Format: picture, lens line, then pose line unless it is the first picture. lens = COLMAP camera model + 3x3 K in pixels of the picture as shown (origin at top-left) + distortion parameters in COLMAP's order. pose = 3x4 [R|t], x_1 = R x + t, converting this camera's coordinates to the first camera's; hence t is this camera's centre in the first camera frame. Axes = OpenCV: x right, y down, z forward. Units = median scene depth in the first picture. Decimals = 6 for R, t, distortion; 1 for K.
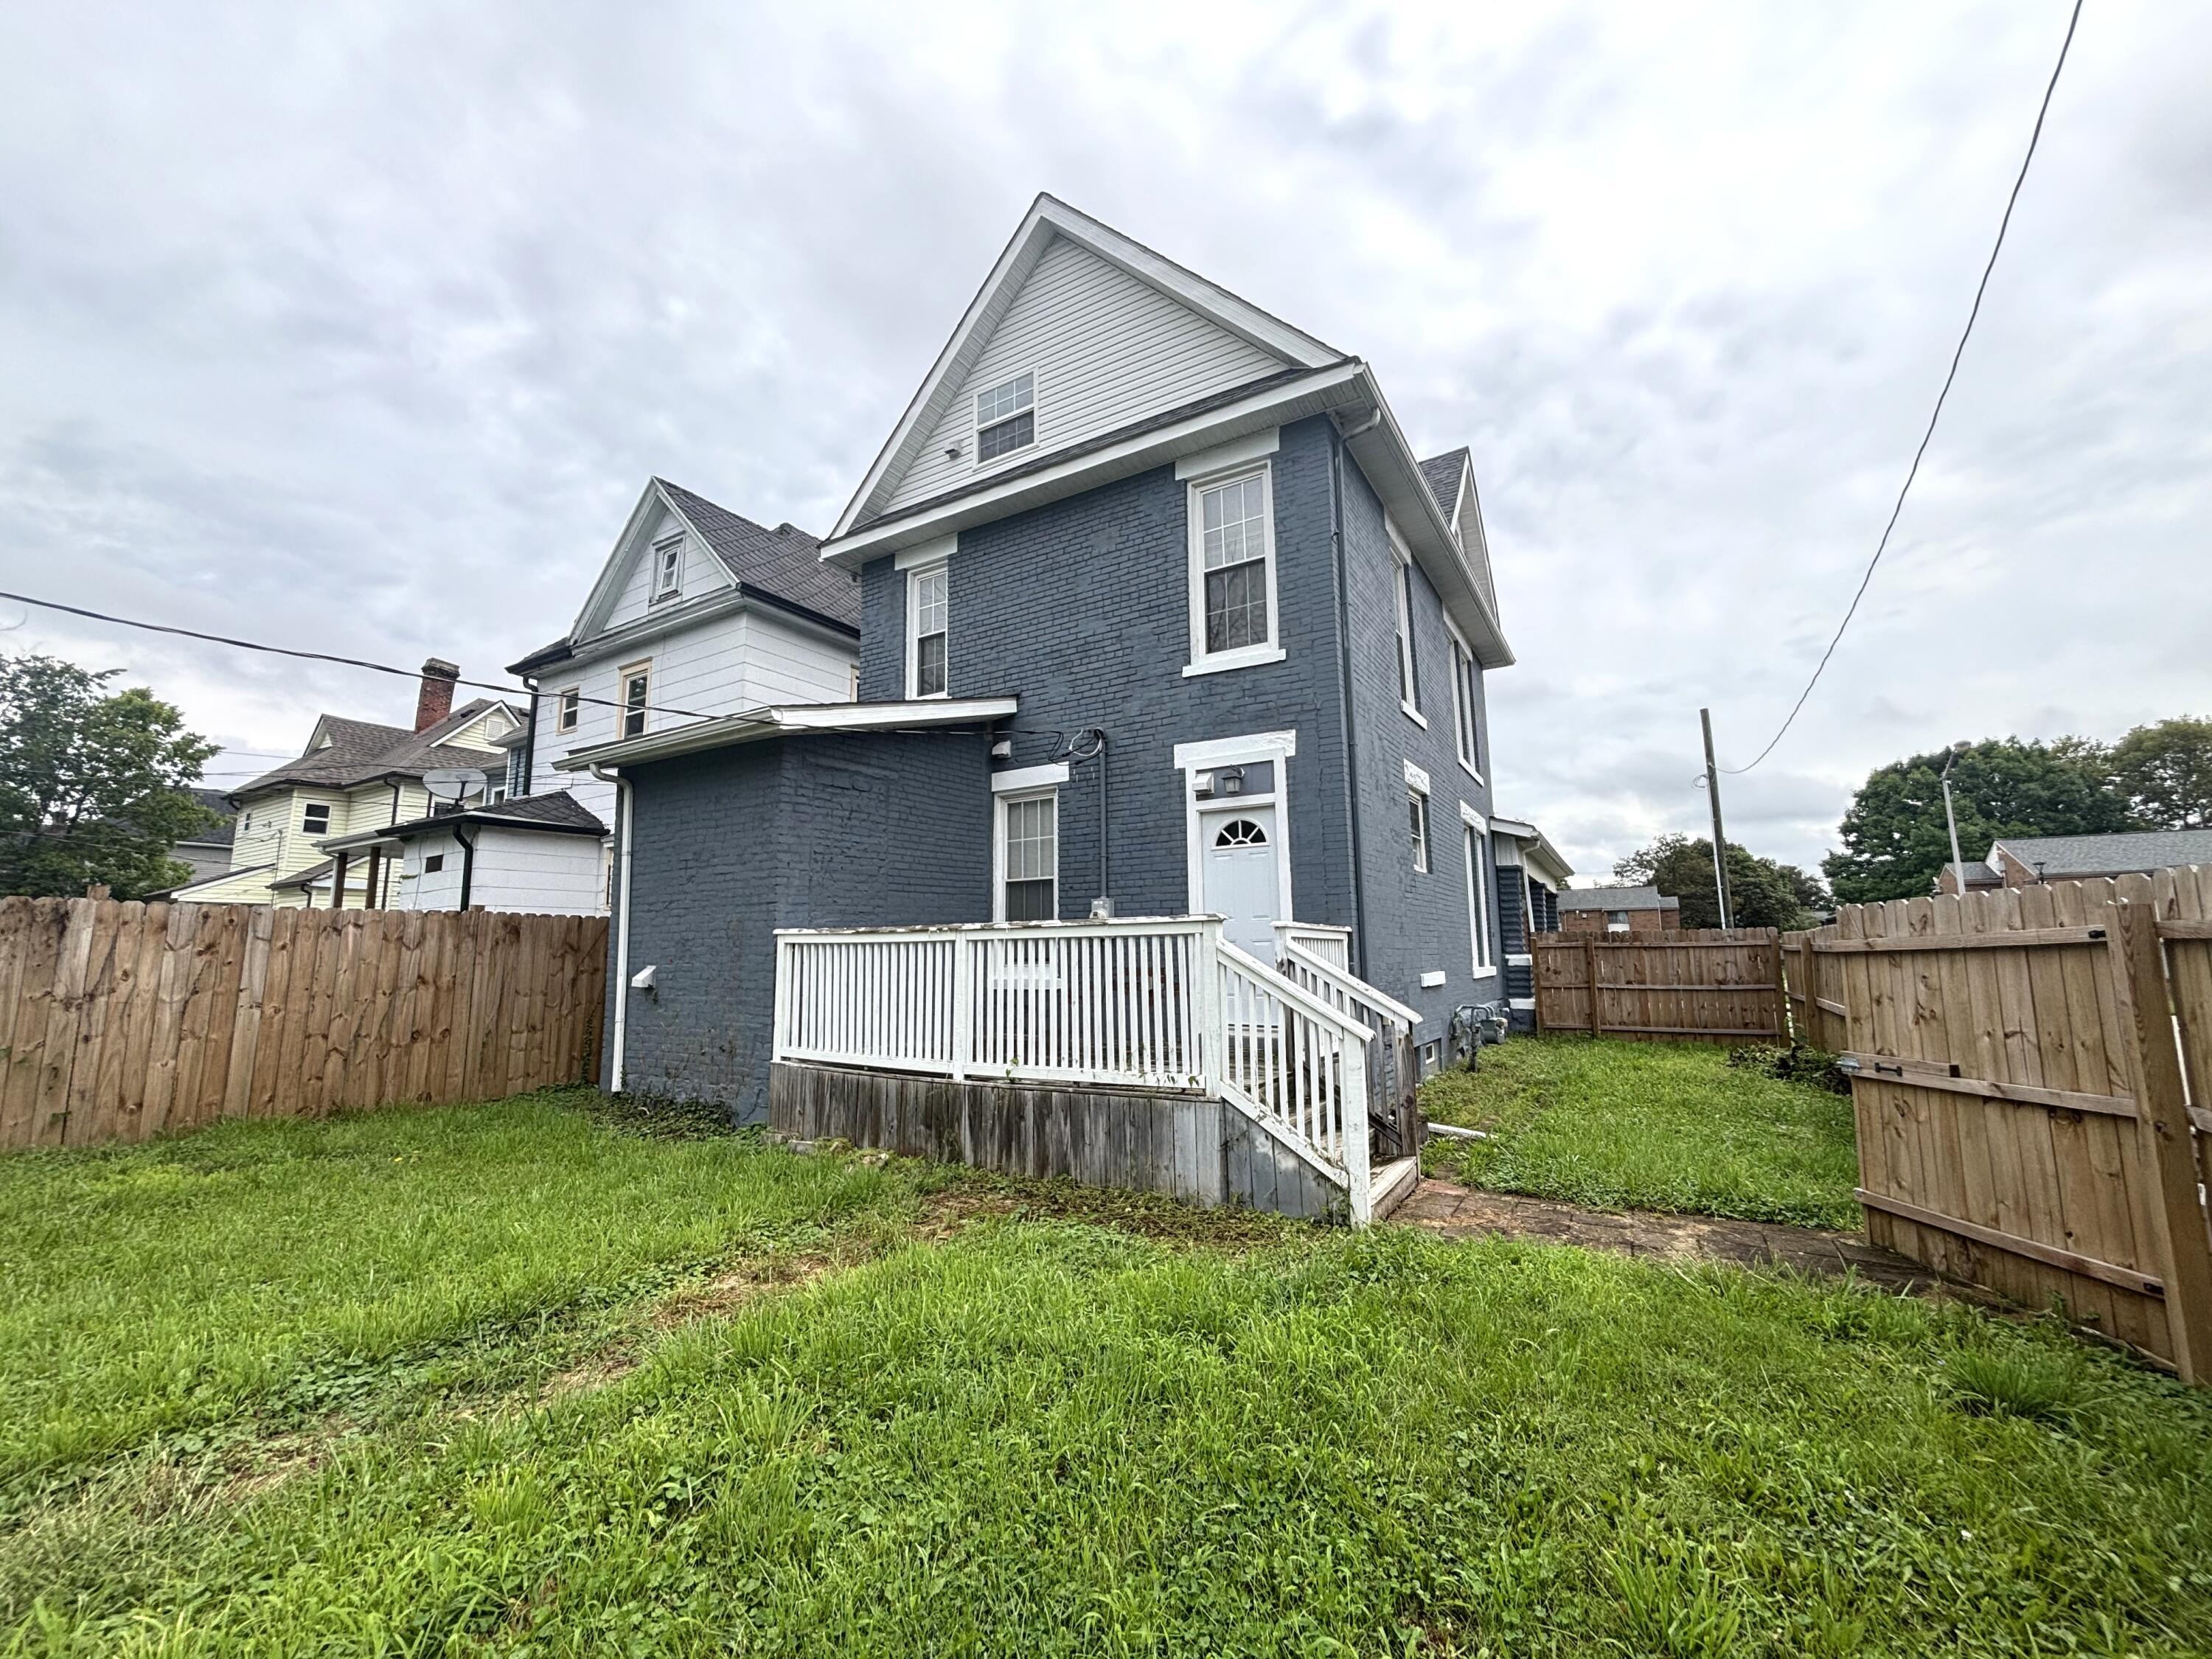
lens RADIAL K [[891.3, 0, 1114.9], [0, 891.3, 826.4], [0, 0, 1]] dist [0.005120, -0.001351]
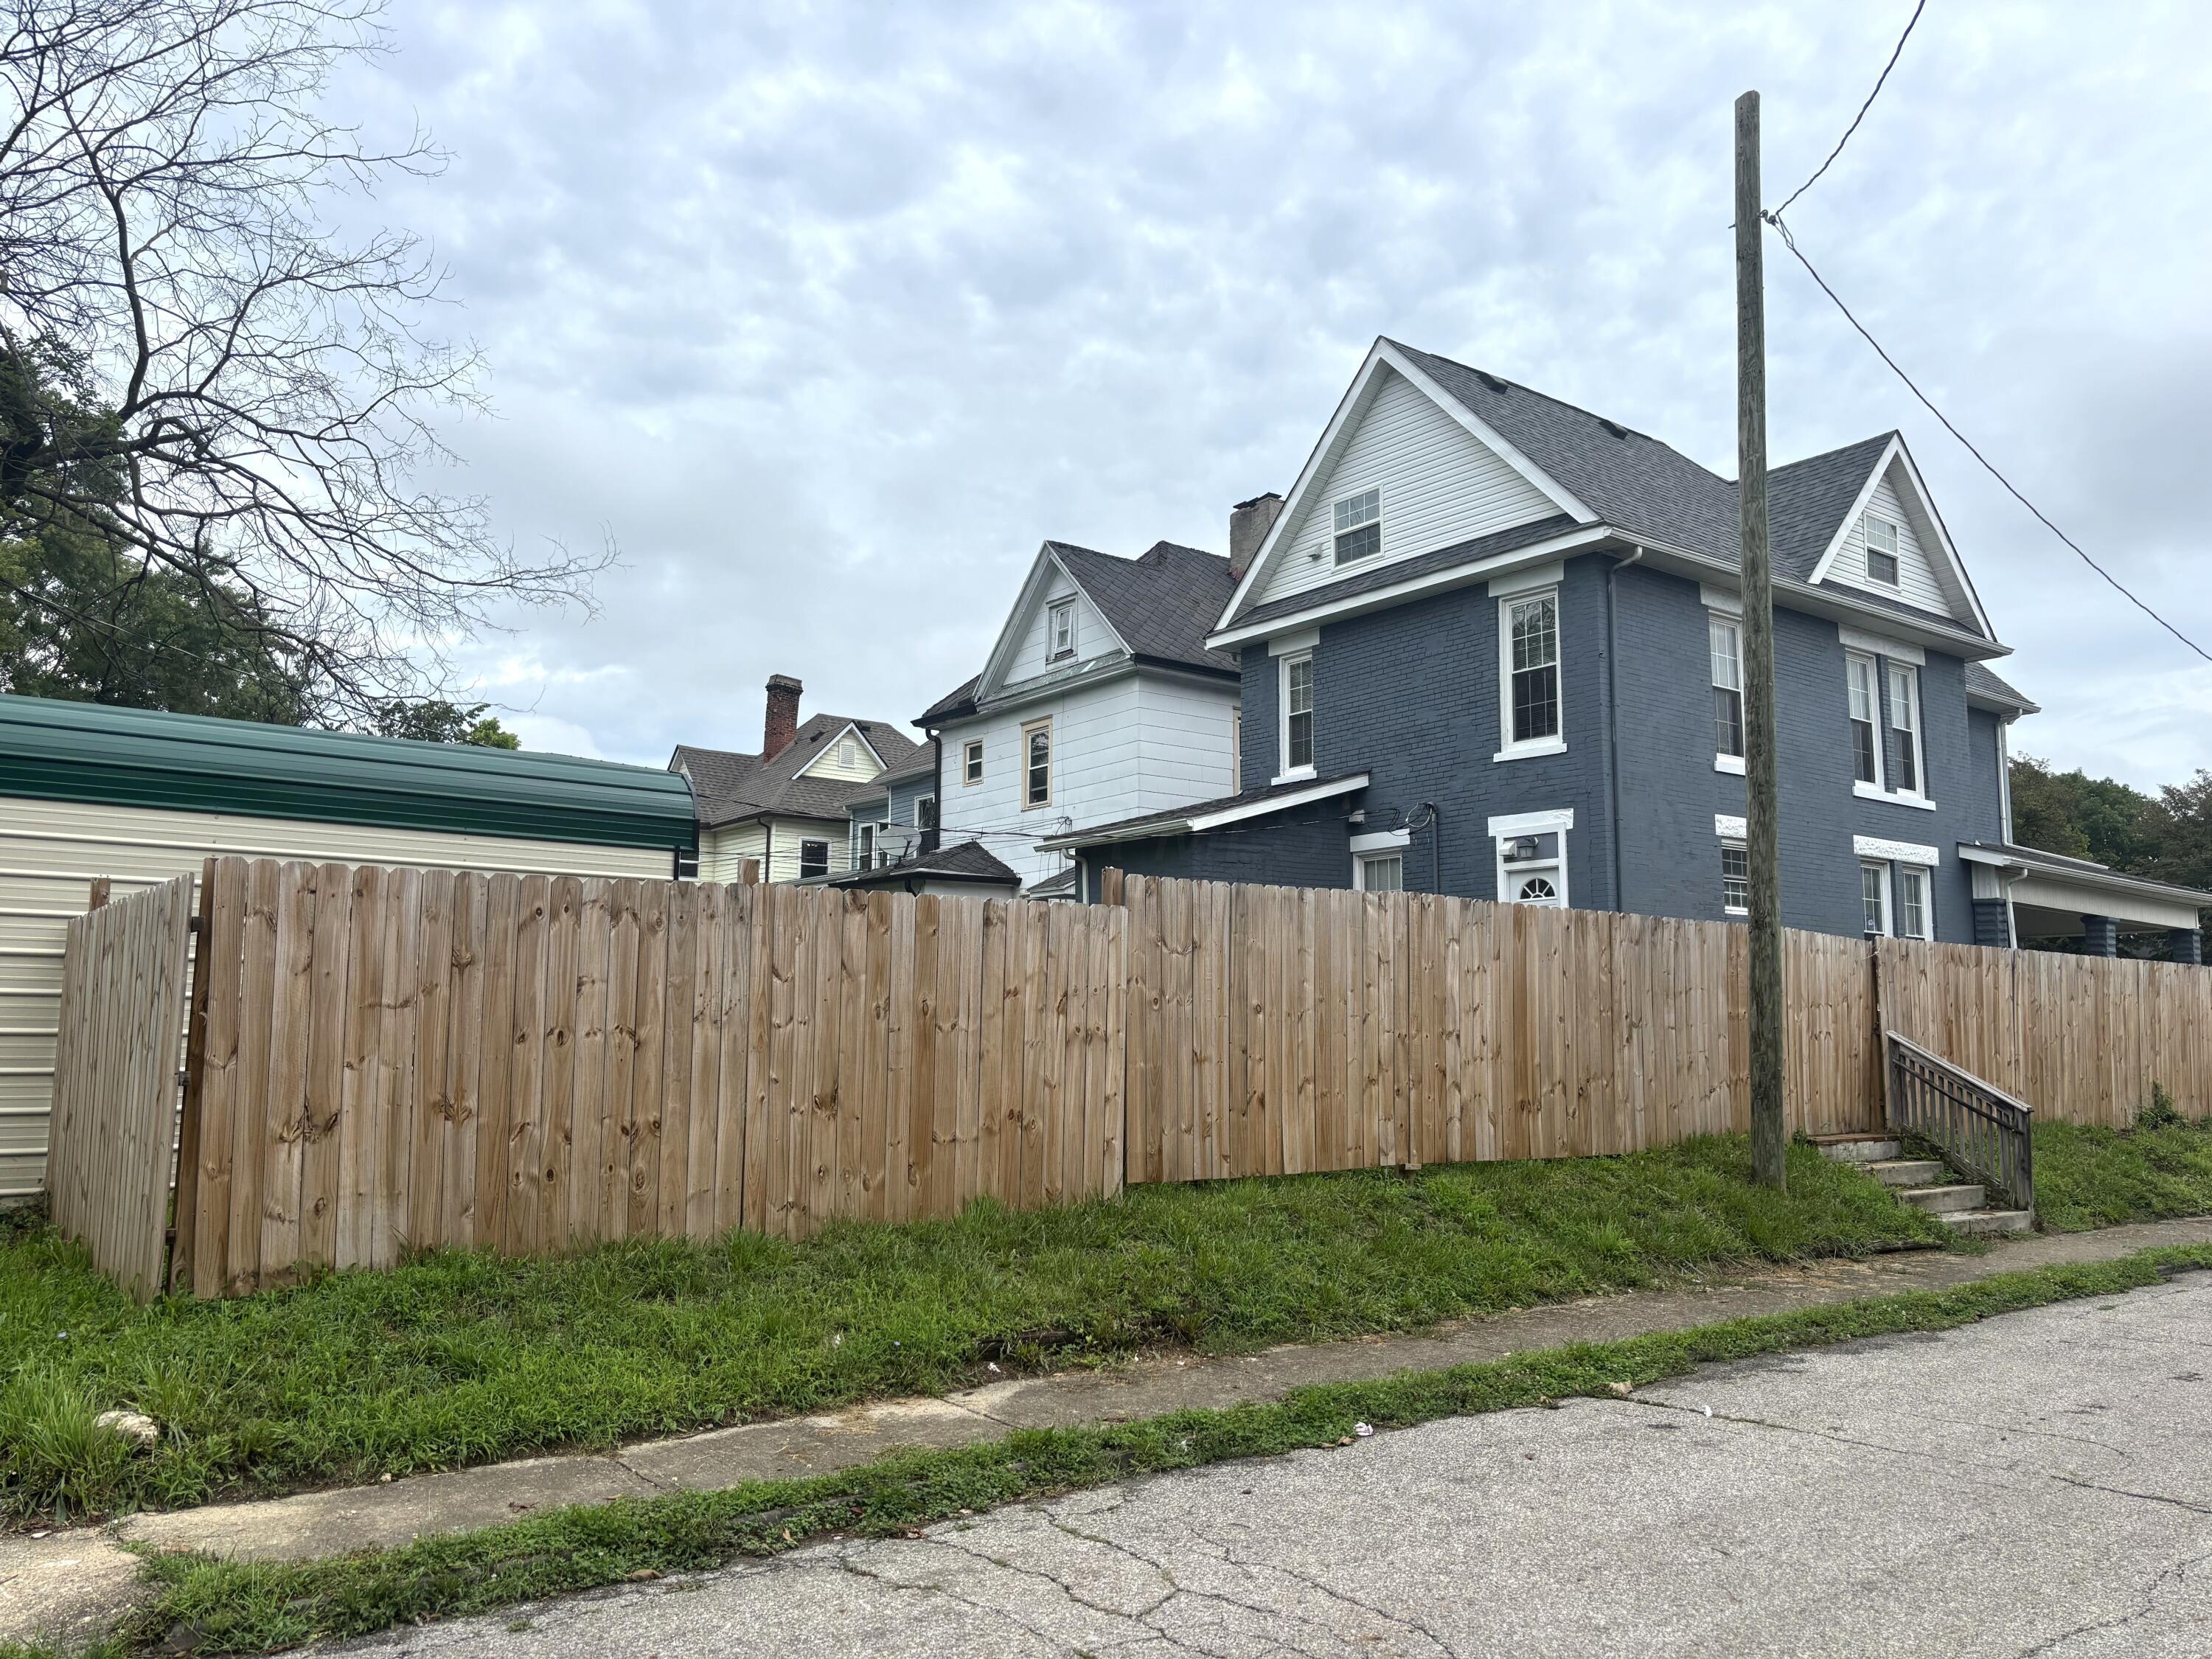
lens RADIAL K [[1670.1, 0, 1070.5], [0, 1670.1, 865.8], [0, 0, 1]] dist [0.051888, -0.058721]
pose [[0.926238, -0.024764, -0.376125, 0.356533], [0.038519, 0.998834, 0.029094, -0.100907], [0.374966, -0.041436, 0.926112, -1.228015]]
